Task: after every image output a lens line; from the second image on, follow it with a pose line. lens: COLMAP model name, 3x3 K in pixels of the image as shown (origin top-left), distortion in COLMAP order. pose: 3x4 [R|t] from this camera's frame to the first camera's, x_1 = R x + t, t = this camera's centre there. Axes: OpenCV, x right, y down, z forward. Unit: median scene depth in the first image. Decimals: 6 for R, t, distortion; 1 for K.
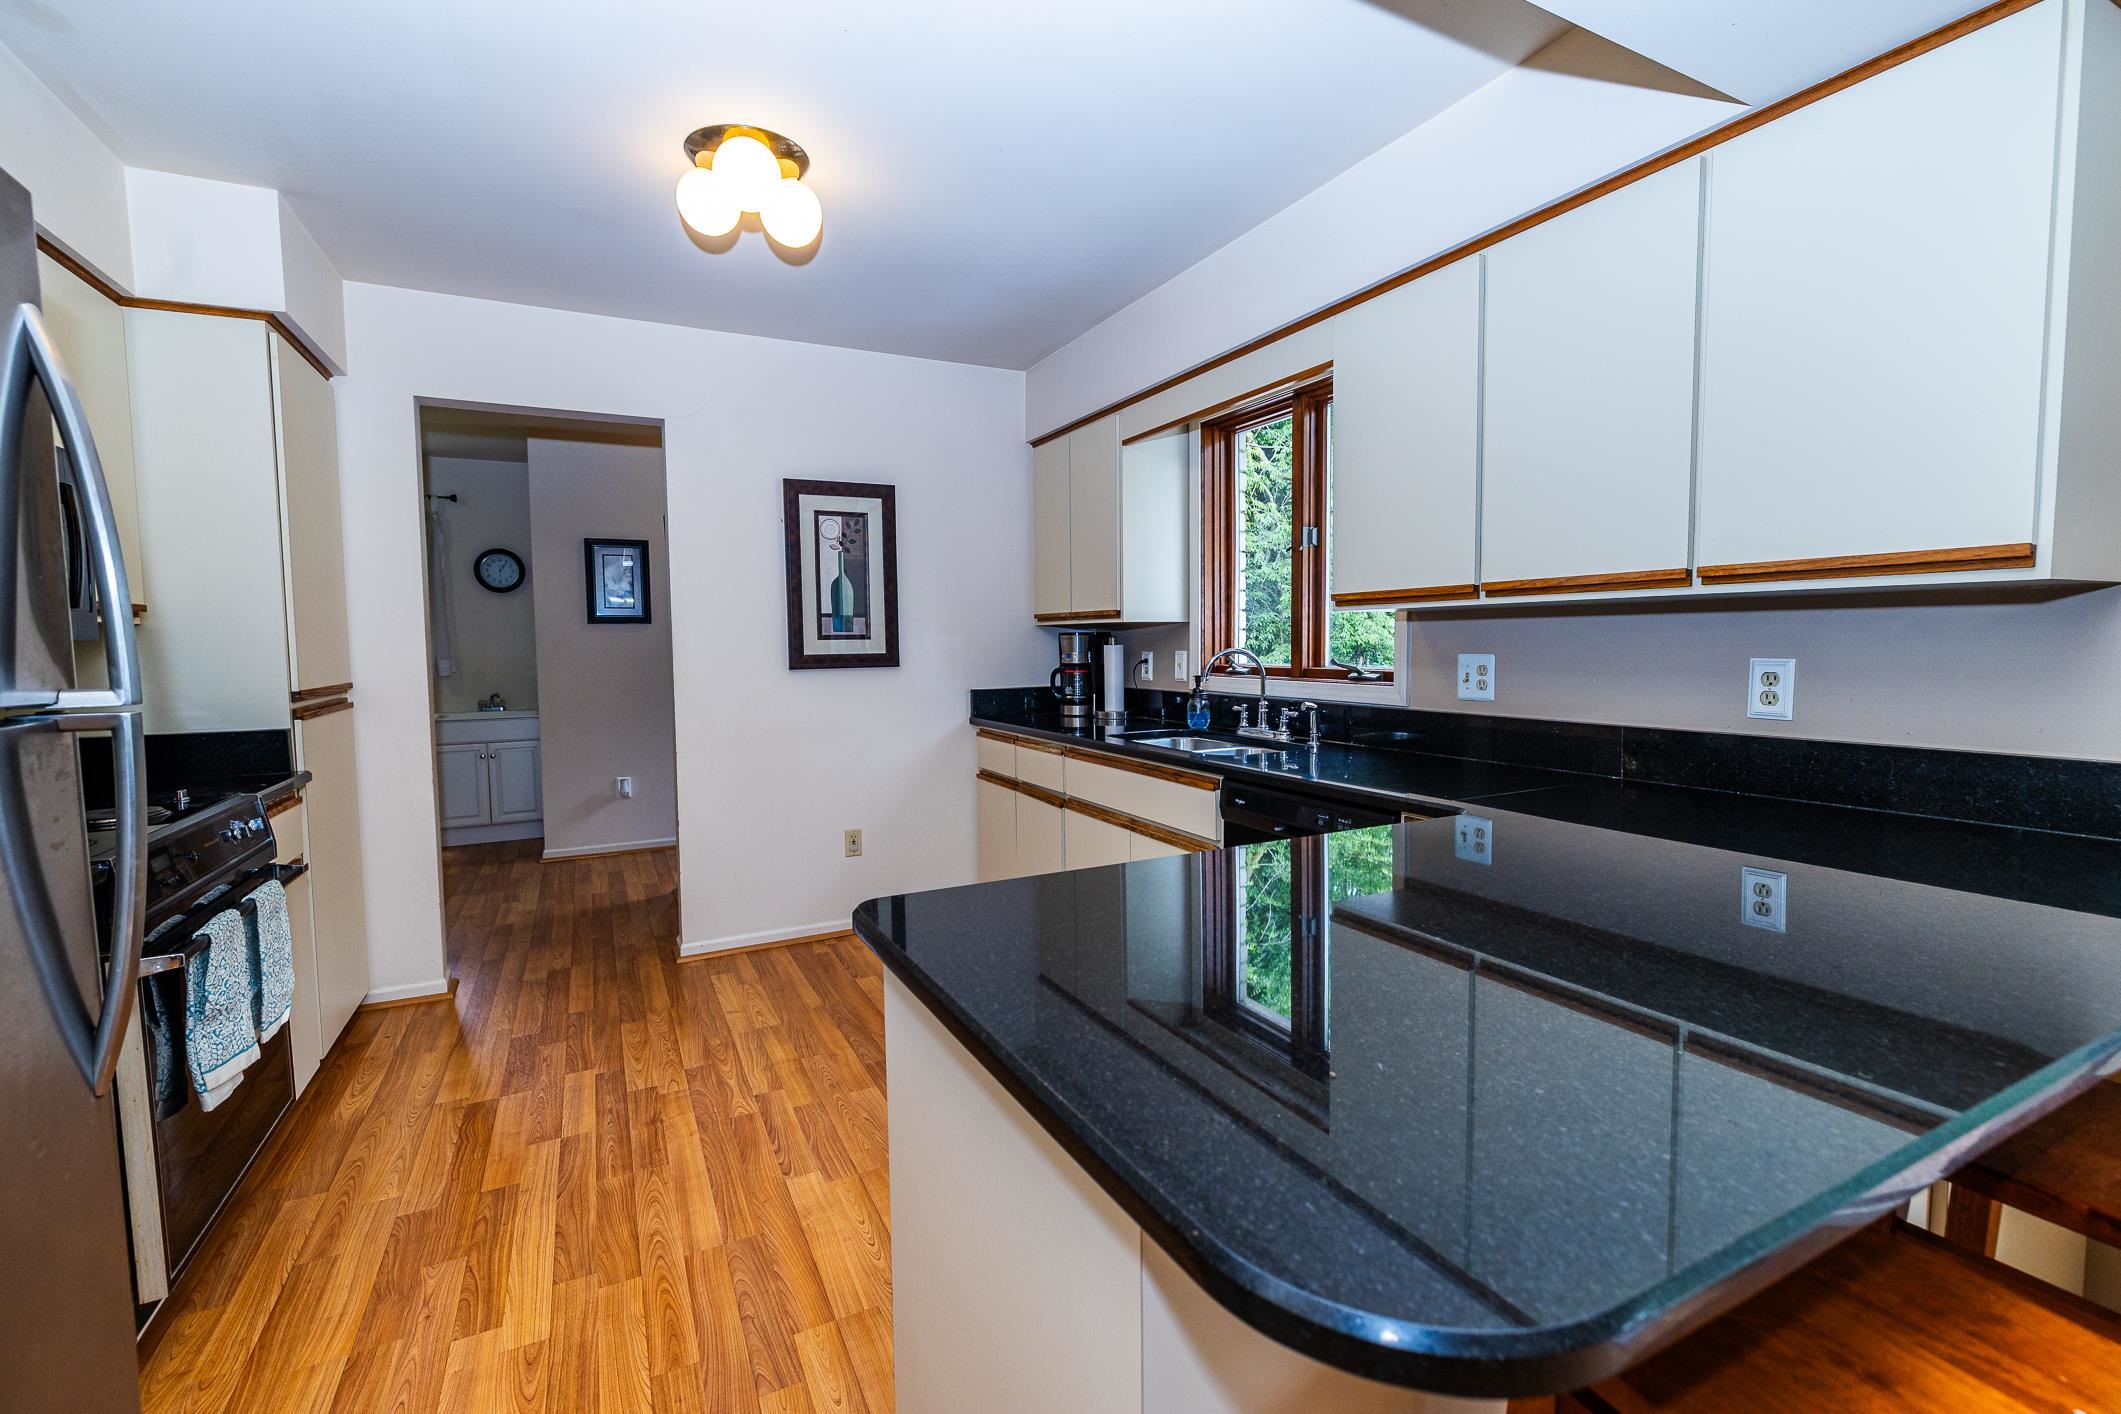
lens RADIAL K [[890.5, 0, 1038.1], [0, 890.5, 700.1], [0, 0, 1]] dist [-0.000261, 0.000108]
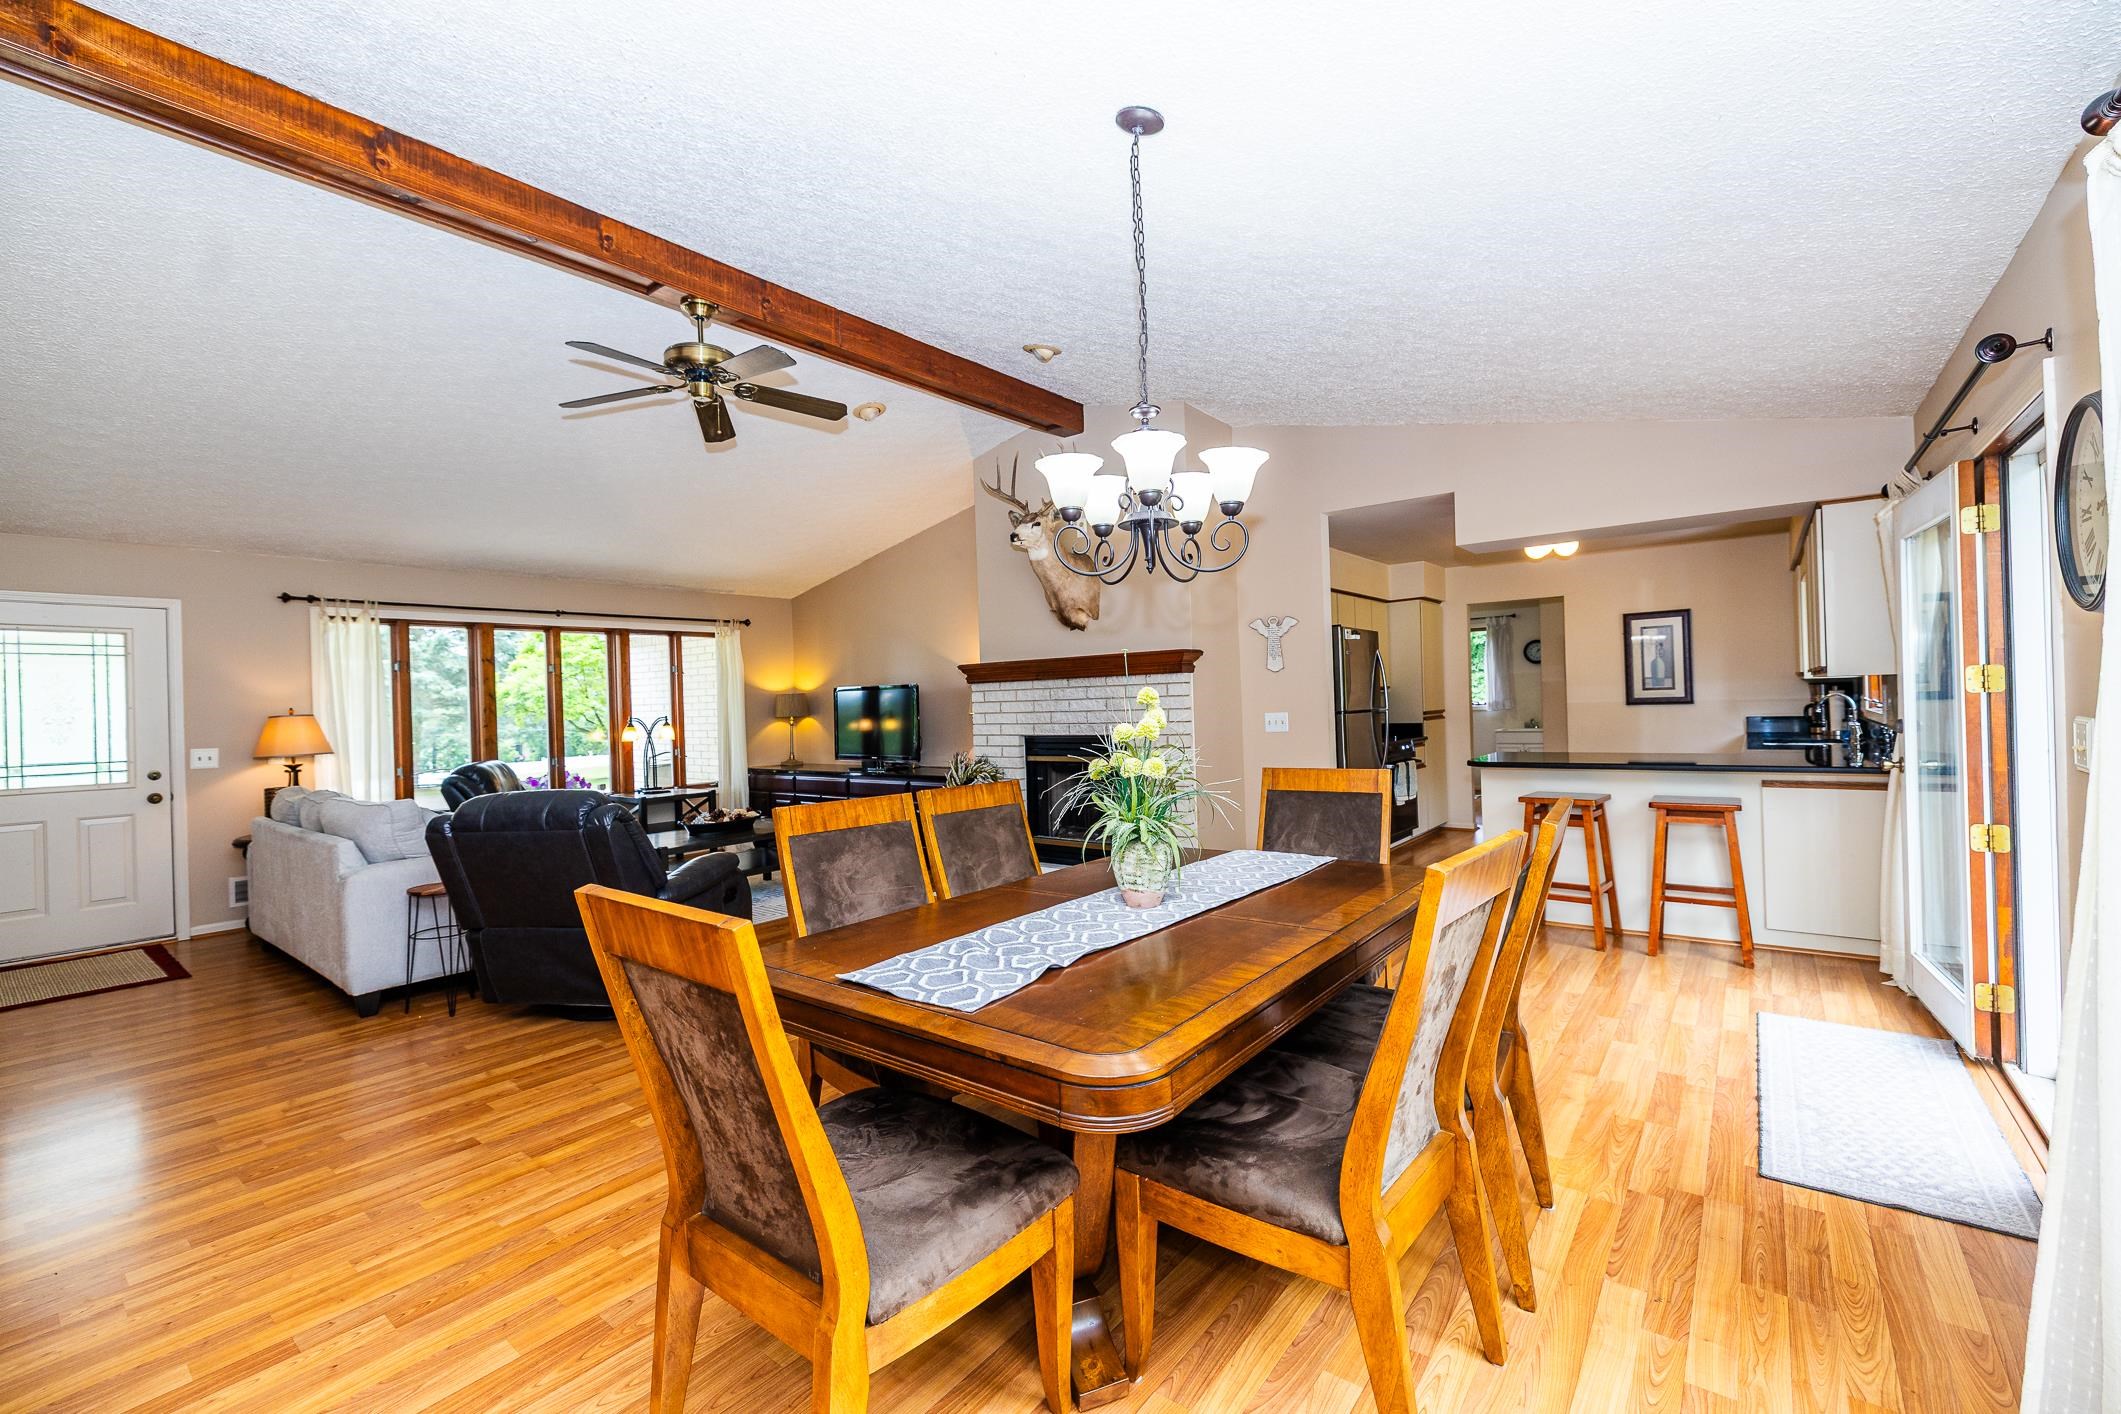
lens RADIAL K [[890.5, 0, 1058.4], [0, 890.5, 704.3], [0, 0, 1]] dist [-0.000261, 0.000108]
pose [[0.423836, 0.001039, -0.905738, 1.008174], [-0.039410, 0.999073, -0.017296, 0.049837], [0.904881, 0.043026, 0.423484, -1.034075]]
